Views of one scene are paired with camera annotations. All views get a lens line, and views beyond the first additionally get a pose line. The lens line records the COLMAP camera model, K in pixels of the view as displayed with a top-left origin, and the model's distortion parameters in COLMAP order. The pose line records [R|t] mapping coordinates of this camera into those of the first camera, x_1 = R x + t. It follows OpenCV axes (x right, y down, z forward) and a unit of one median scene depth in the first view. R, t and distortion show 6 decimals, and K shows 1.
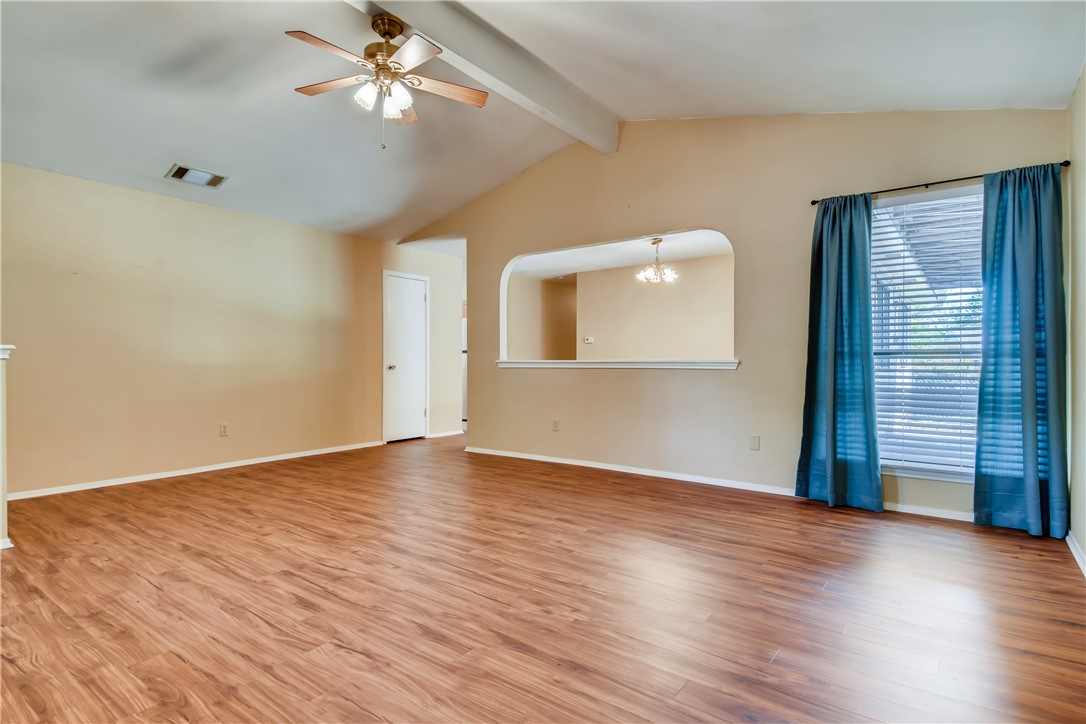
lens RADIAL K [[566.1, 0, 543.0], [0, 566.1, 362.0], [0, 0, 1]] dist [-0.000011, -0.000376]
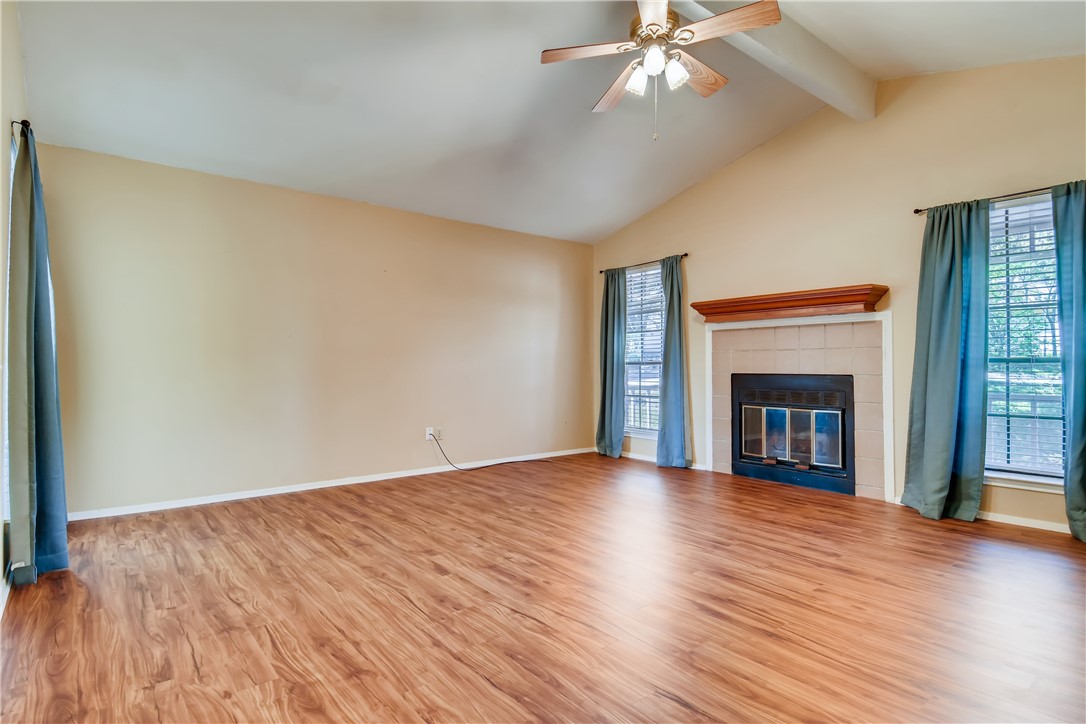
lens RADIAL K [[566.1, 0, 543.0], [0, 566.1, 362.0], [0, 0, 1]] dist [-0.000011, -0.000376]
pose [[-0.969294, 0.004717, 0.245861, -0.331767], [0.001466, 0.999909, -0.013403, 0.002473], [-0.245901, -0.012631, -0.969213, 1.960328]]
